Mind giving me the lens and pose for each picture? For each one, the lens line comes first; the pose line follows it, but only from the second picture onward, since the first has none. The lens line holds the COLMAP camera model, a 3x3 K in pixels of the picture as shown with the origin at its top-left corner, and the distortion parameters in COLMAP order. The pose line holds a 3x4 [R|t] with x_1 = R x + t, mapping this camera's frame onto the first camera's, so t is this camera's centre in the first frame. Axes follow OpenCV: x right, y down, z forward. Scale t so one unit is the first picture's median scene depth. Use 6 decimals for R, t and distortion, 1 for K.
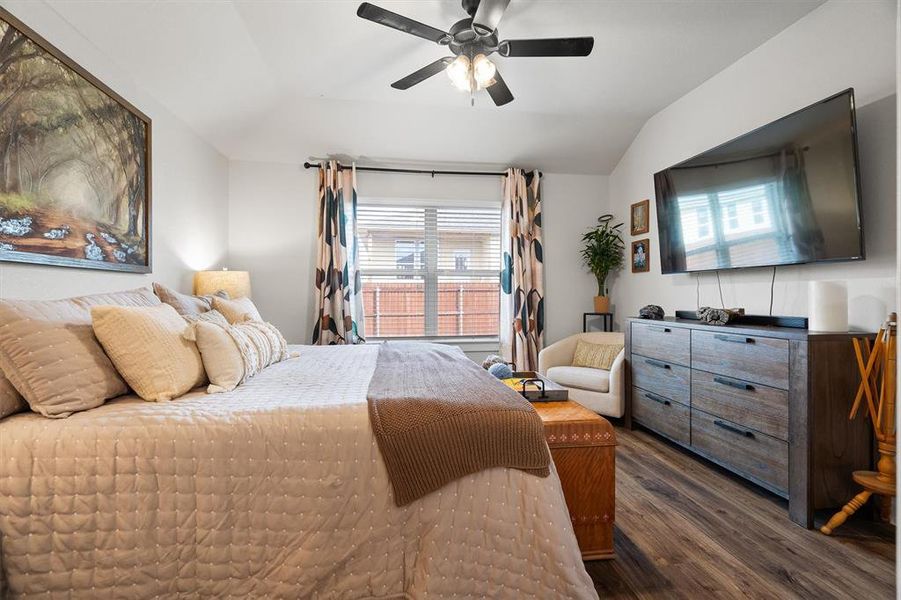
lens RADIAL K [[410.4, 0, 453.1], [0, 410.4, 295.4], [0, 0, 1]] dist [-0.001467, 0.001730]
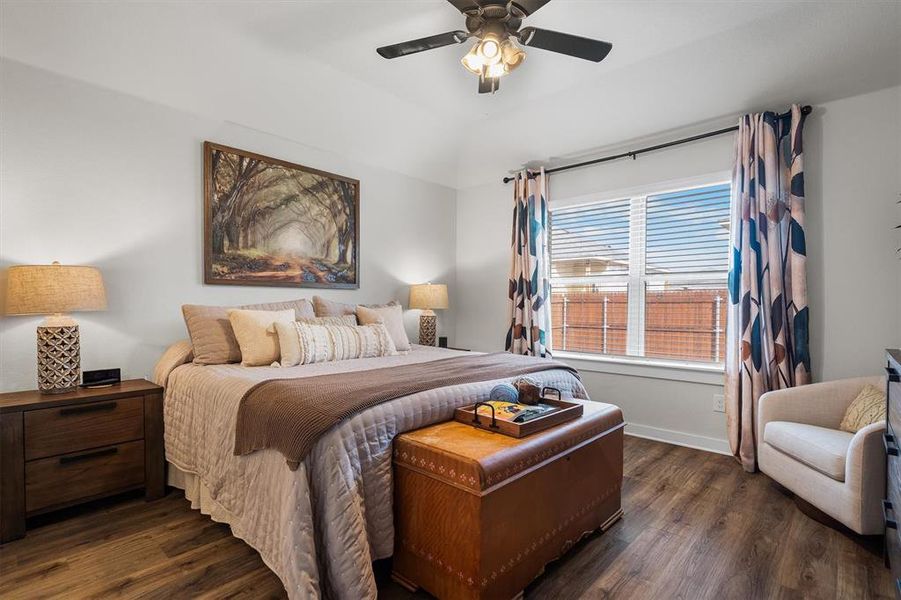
lens RADIAL K [[432.6, 0, 435.5], [0, 432.6, 312.8], [0, 0, 1]] dist [0.002655, 0.001312]
pose [[0.630520, 0.018602, -0.775950, 0.485262], [-0.005694, 0.999797, 0.019341, -0.000702], [0.776152, -0.007777, 0.630497, 0.204362]]
